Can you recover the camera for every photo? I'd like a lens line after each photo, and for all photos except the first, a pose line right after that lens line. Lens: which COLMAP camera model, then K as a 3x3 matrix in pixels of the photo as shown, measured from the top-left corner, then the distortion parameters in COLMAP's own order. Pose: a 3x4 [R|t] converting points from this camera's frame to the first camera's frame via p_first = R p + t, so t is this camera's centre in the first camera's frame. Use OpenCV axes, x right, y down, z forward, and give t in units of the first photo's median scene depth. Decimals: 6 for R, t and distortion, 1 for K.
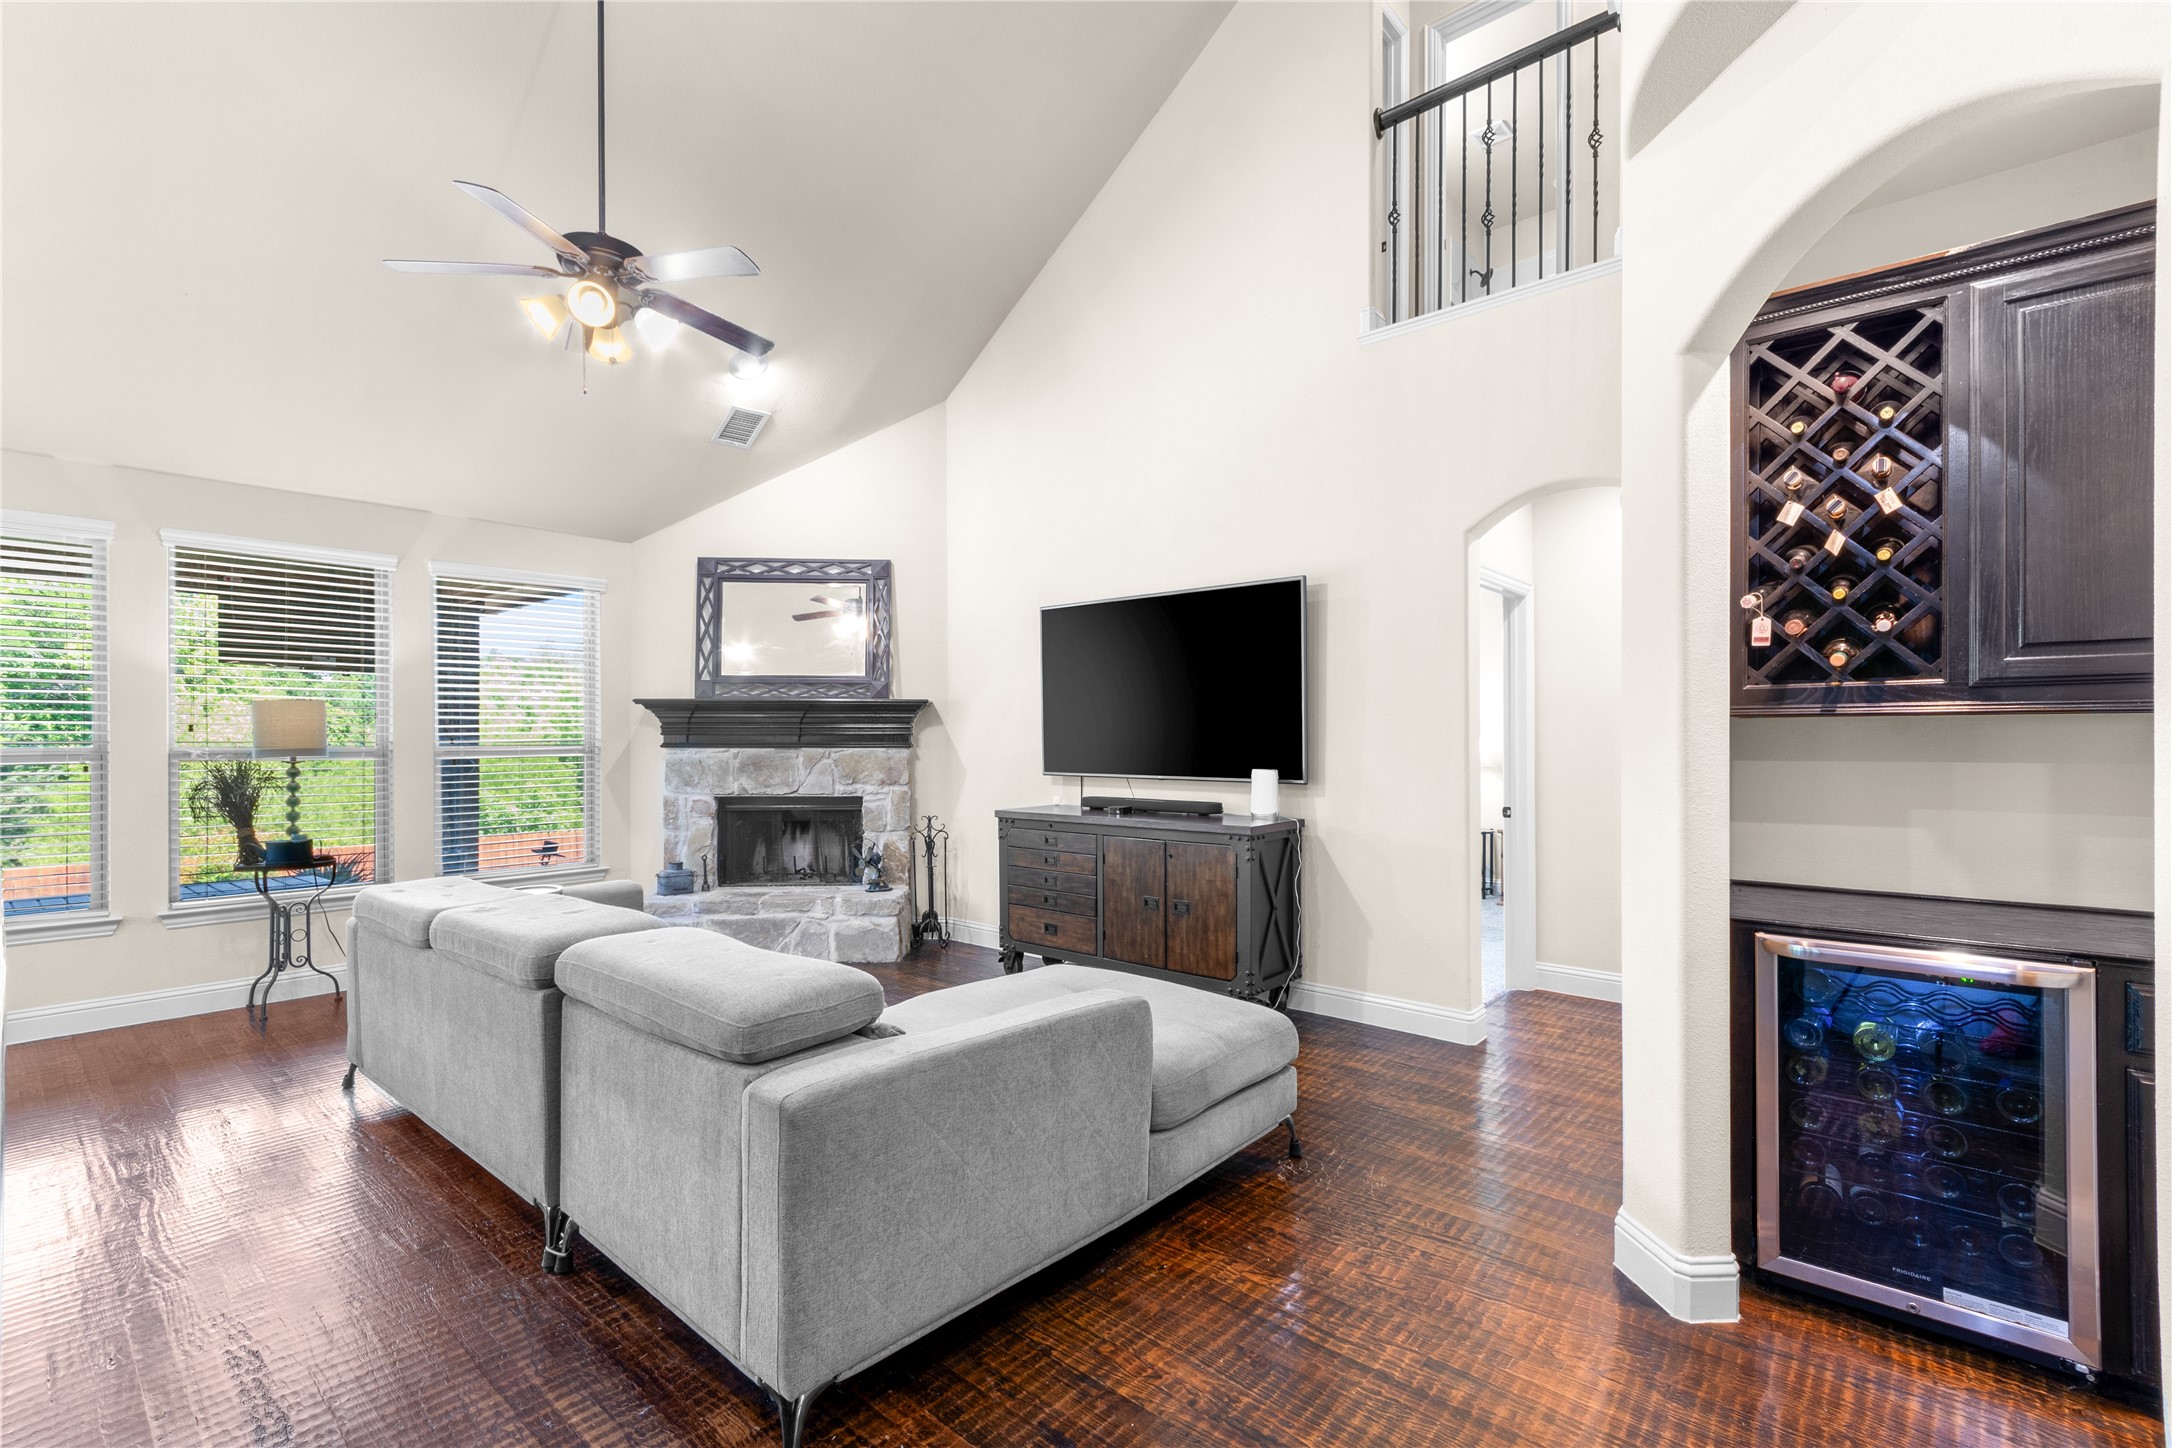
lens RADIAL K [[953.6, 0, 1079.5], [0, 953.6, 744.3], [0, 0, 1]] dist [0.006646, -0.001726]
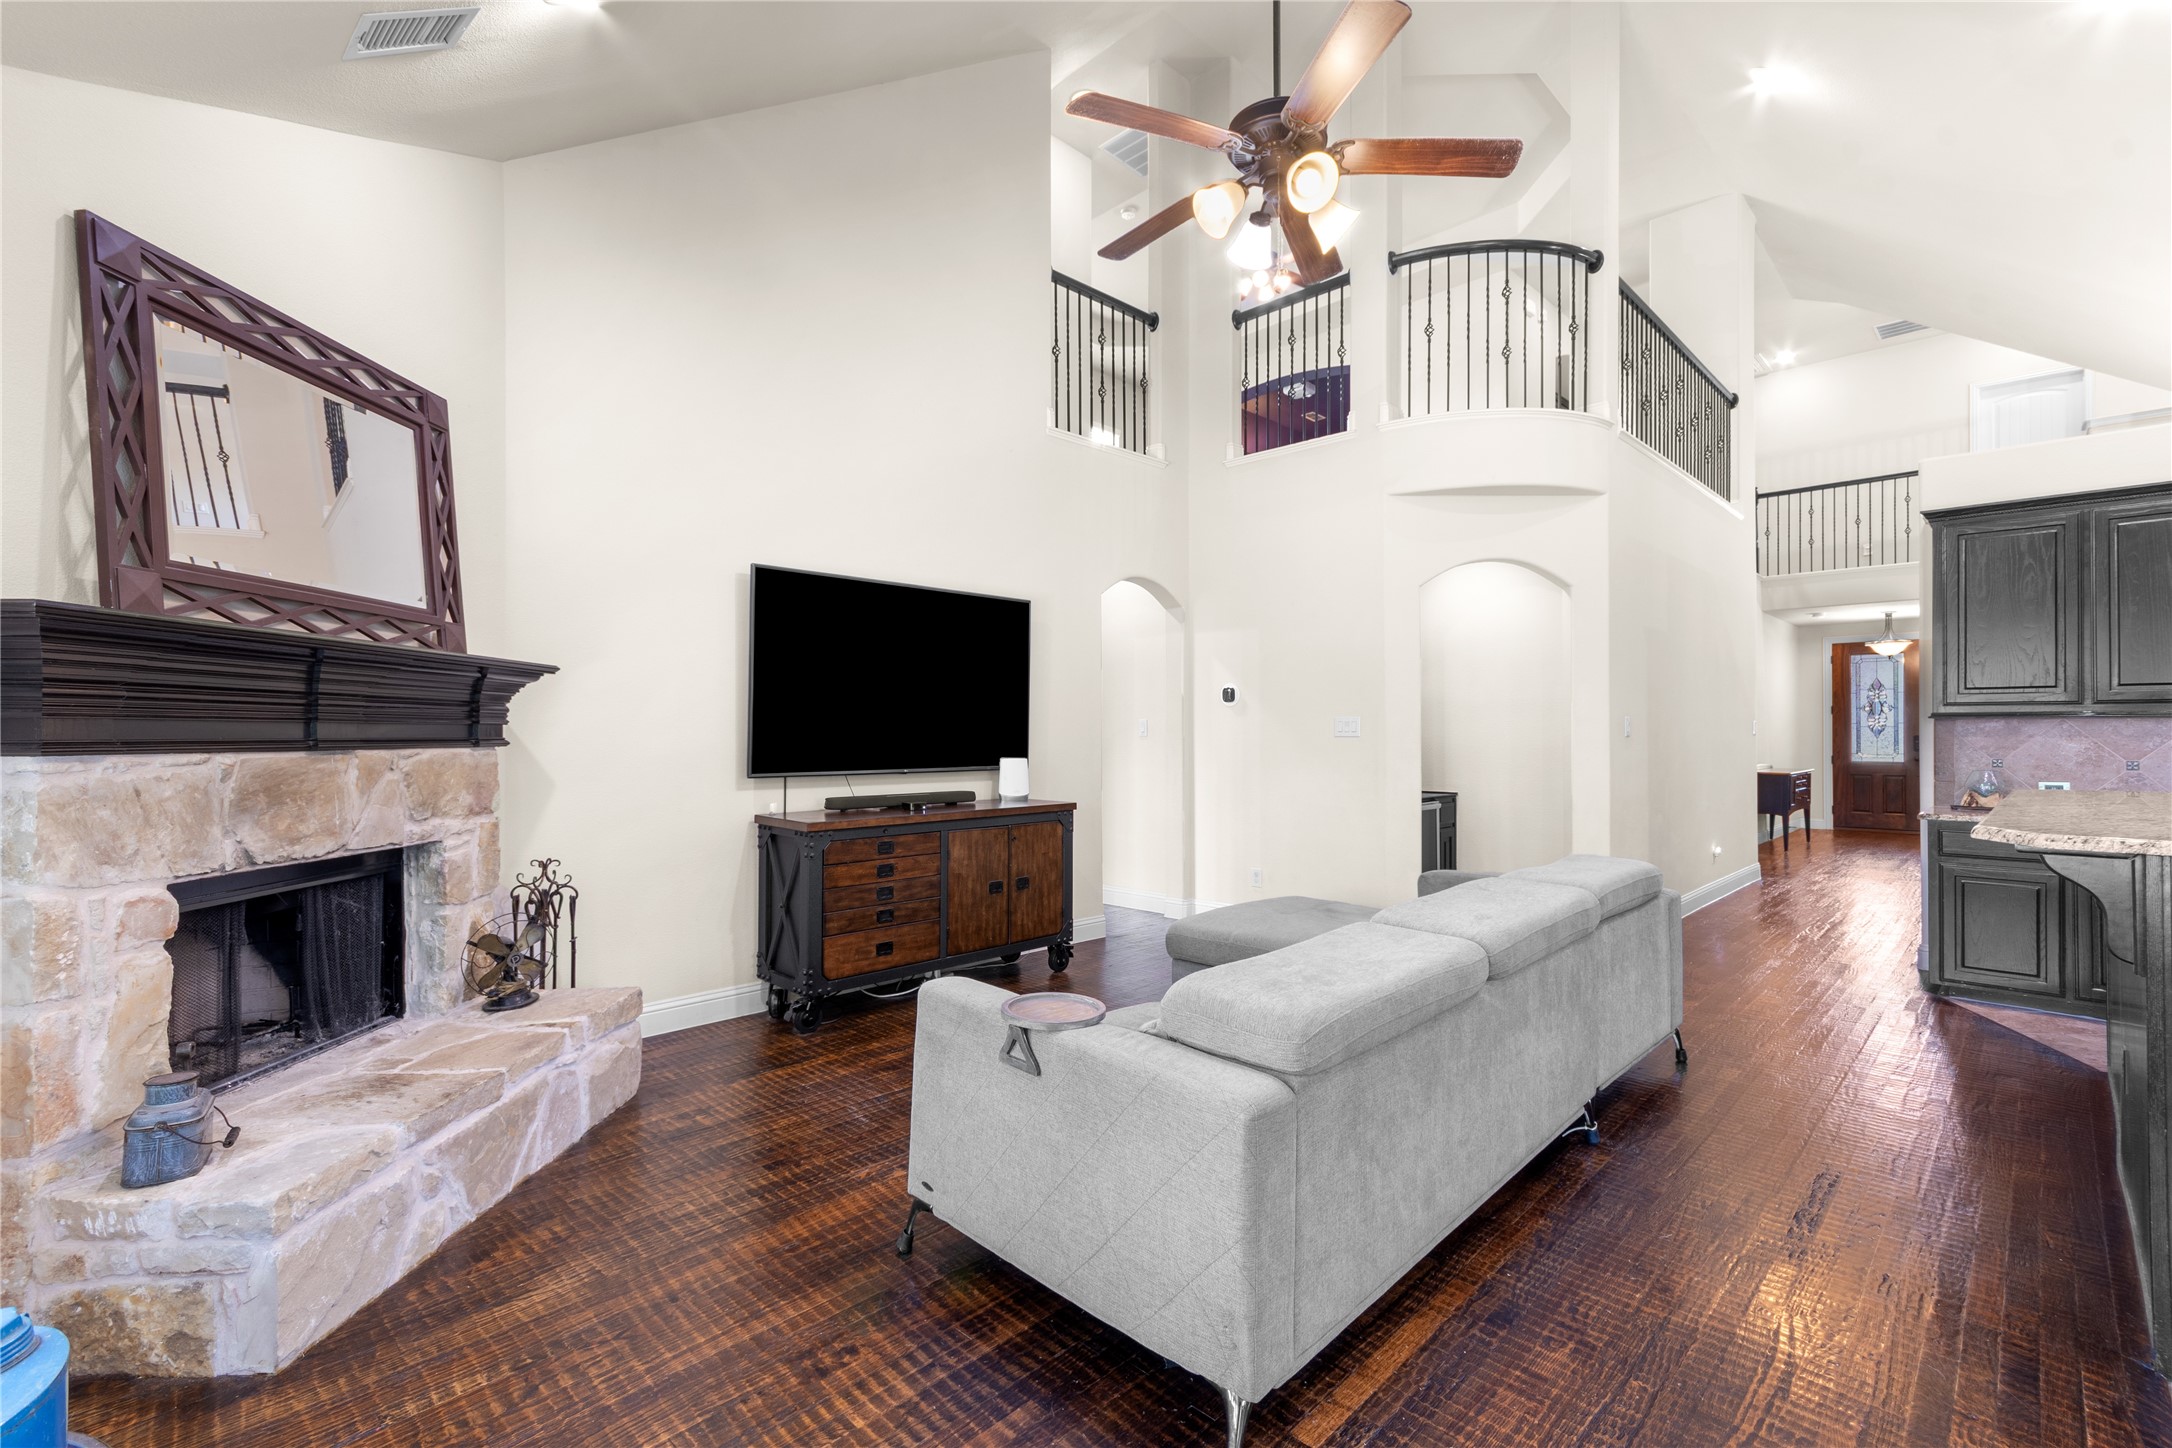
lens RADIAL K [[953.6, 0, 1096.8], [0, 953.6, 723.7], [0, 0, 1]] dist [0.006646, -0.001726]
pose [[0.063543, 0.011102, 0.997917, -0.734169], [0.005699, 0.999918, -0.011487, -0.001321], [-0.997963, 0.006417, 0.063475, 0.616849]]
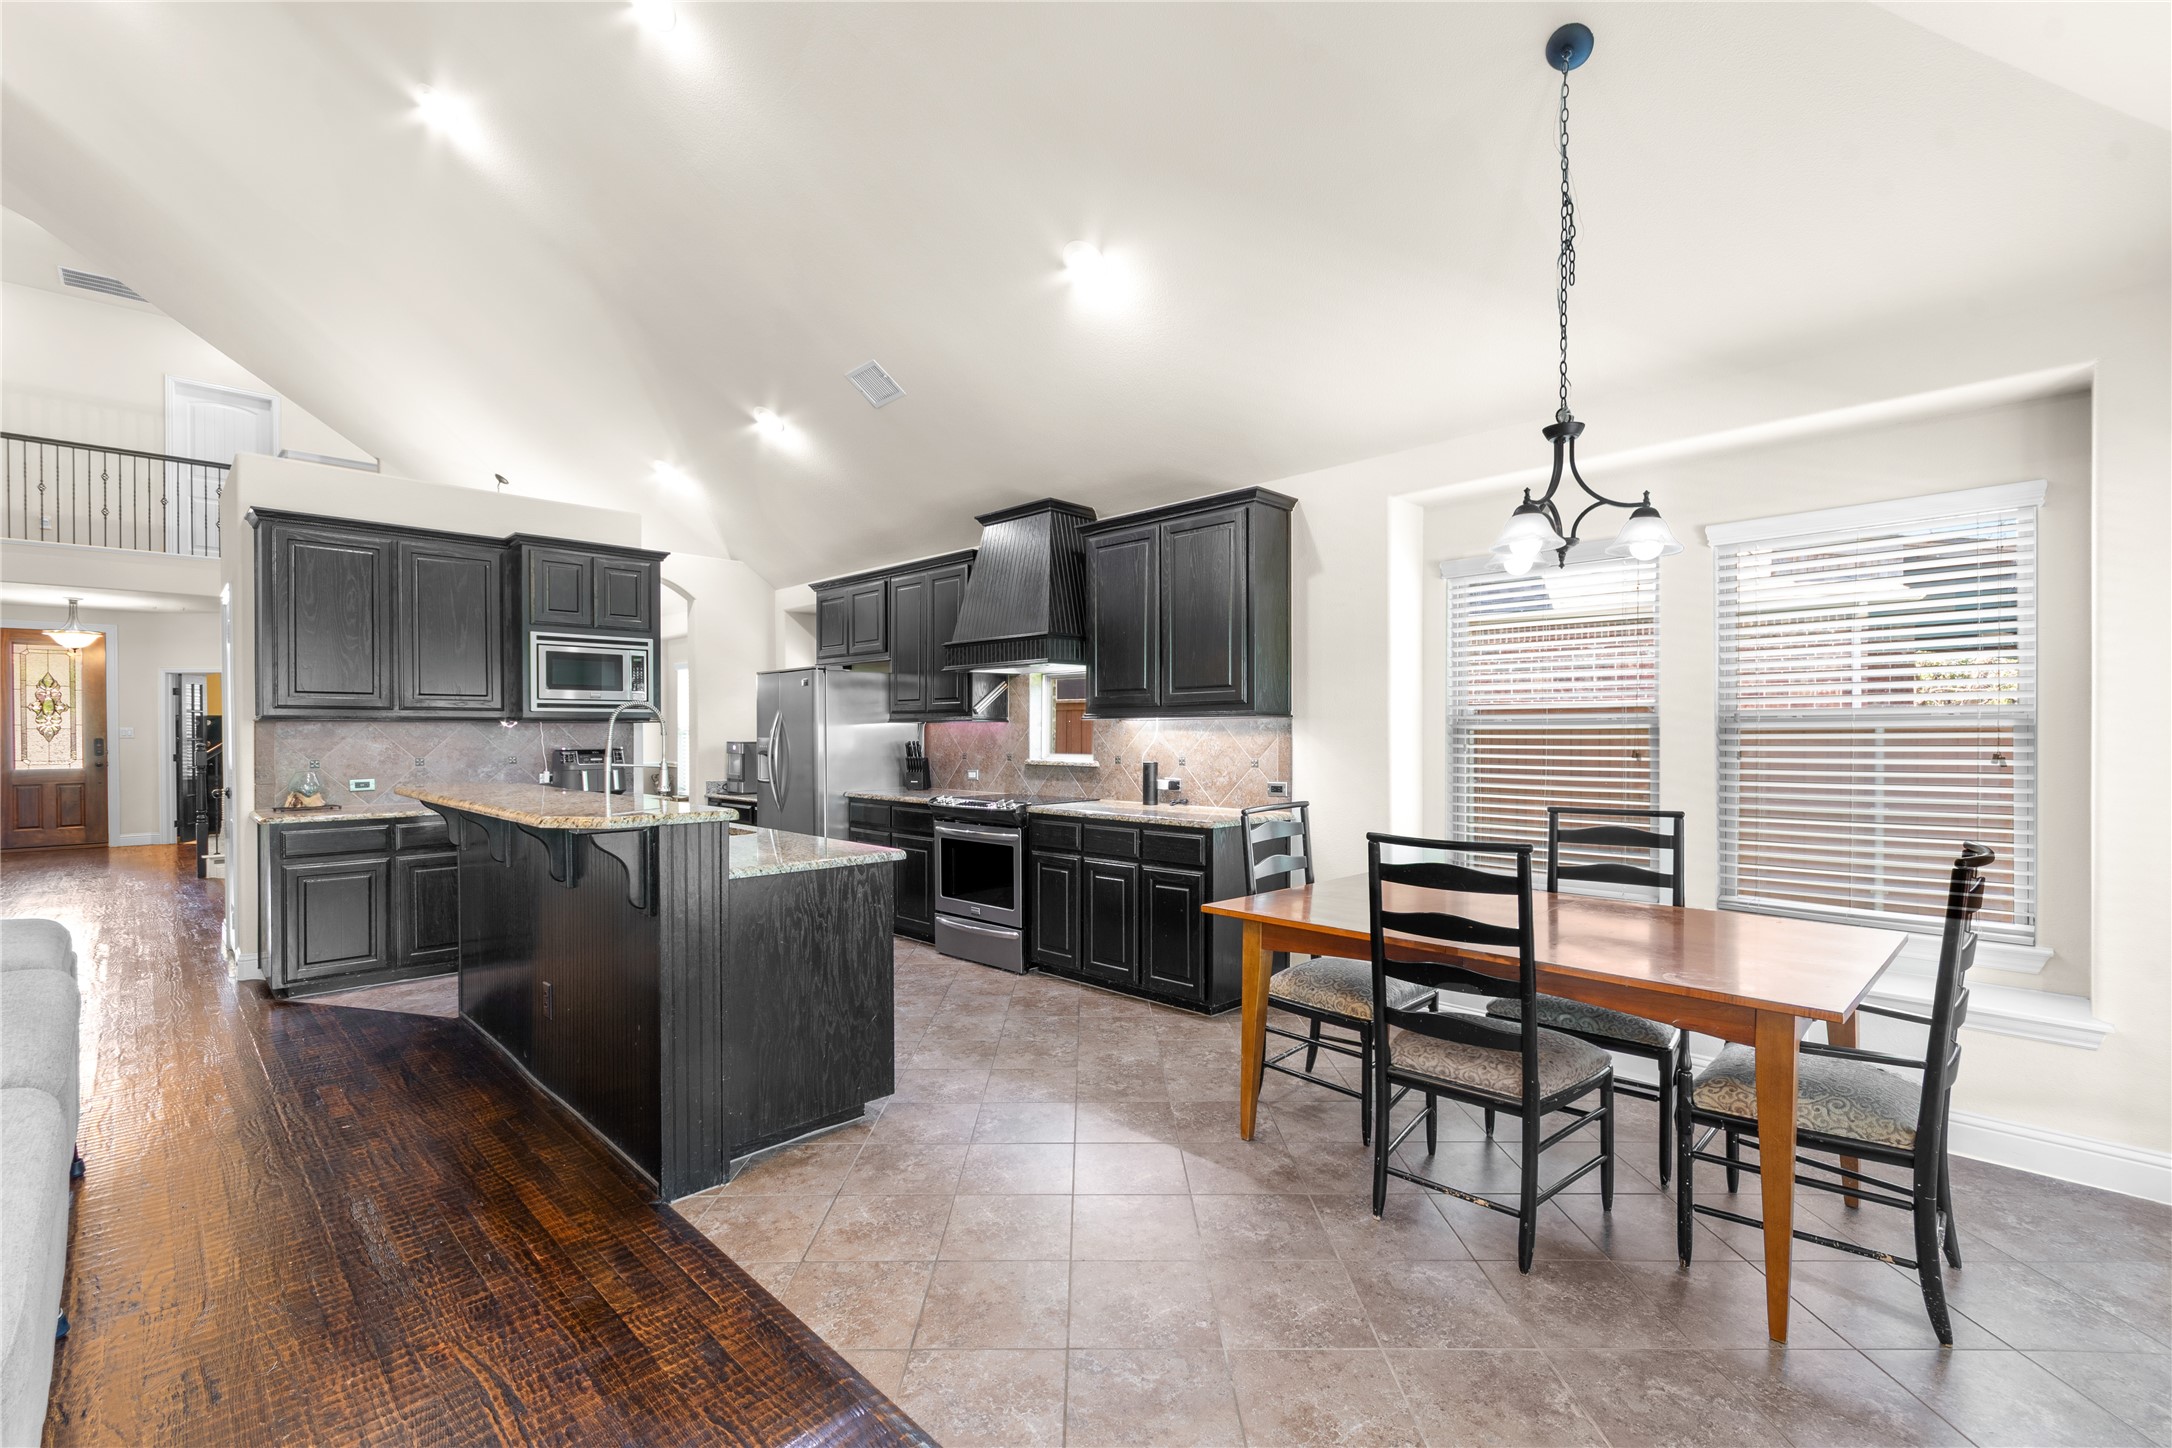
lens RADIAL K [[953.6, 0, 1069.6], [0, 953.6, 734.9], [0, 0, 1]] dist [0.006646, -0.001726]
pose [[-0.996889, 0.005853, 0.078602, -0.605686], [0.006679, 0.999925, 0.010246, -0.003025], [-0.078536, 0.010740, -0.996853, 0.704209]]
